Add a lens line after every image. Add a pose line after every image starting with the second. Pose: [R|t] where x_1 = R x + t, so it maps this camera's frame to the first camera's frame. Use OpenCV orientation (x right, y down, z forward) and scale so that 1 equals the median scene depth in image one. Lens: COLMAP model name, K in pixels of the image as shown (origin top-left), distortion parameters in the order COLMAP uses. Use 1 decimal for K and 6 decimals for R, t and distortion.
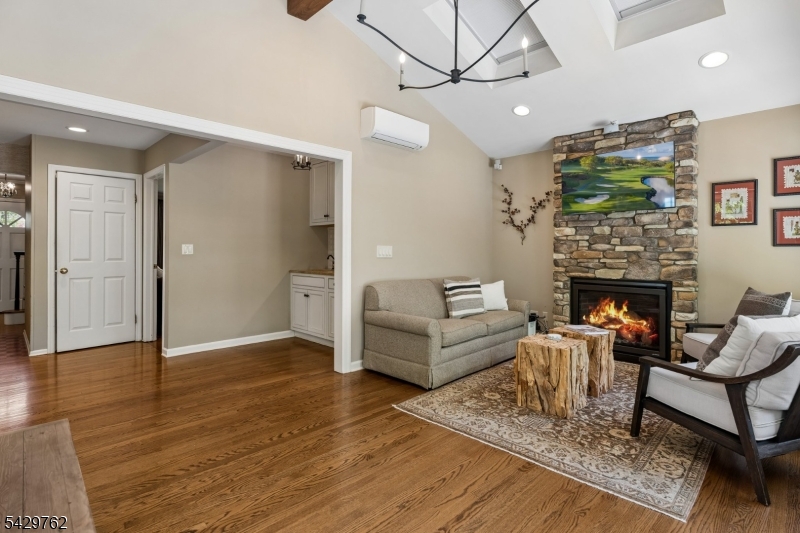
lens RADIAL K [[388.4, 0, 411.8], [0, 388.4, 253.1], [0, 0, 1]] dist [-0.003900, 0.001162]
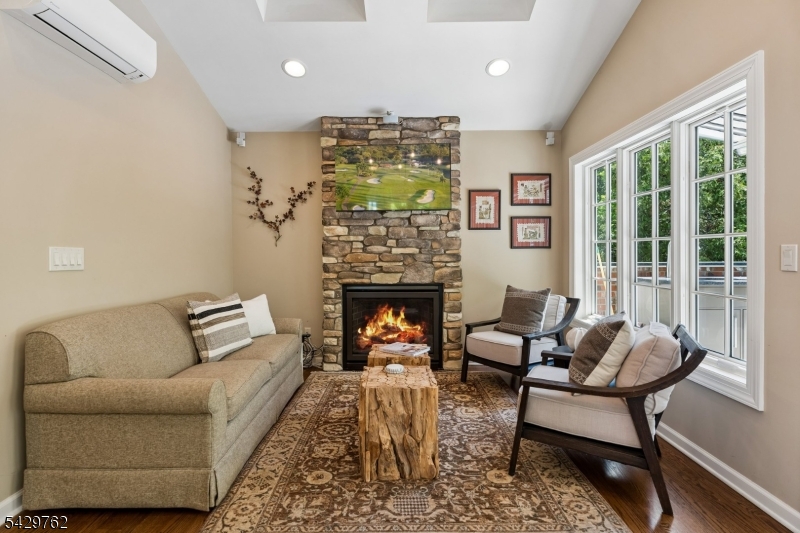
lens RADIAL K [[388.4, 0, 397.4], [0, 388.4, 260.2], [0, 0, 1]] dist [-0.003900, 0.001162]
pose [[0.726994, -0.019587, 0.686365, -0.110865], [0.010927, 0.999797, 0.016957, -0.005592], [-0.686557, -0.004828, 0.727060, 0.354808]]
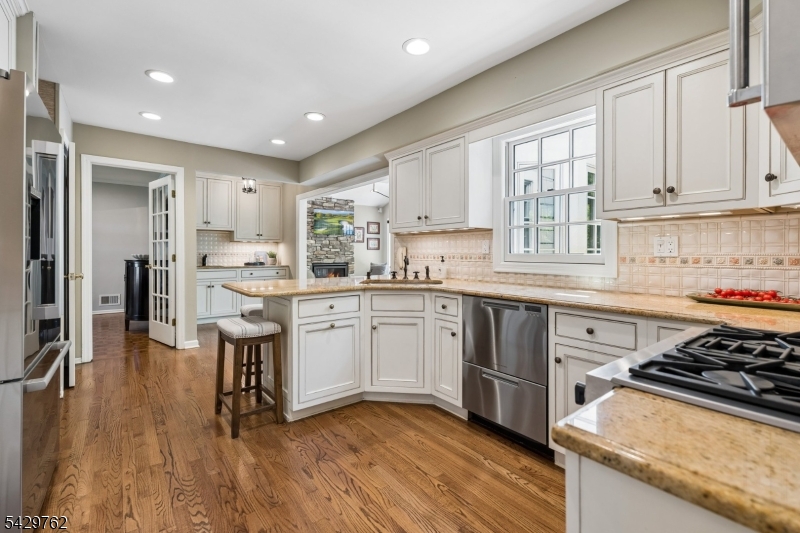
lens RADIAL K [[363.7, 0, 401.0], [0, 363.7, 254.3], [0, 0, 1]] dist [-0.002358, 0.000047]
pose [[0.134726, -0.012963, 0.990798, -1.790365], [-0.001789, 0.999910, 0.013326, -0.018548], [-0.990881, -0.003568, 0.134691, 0.310441]]
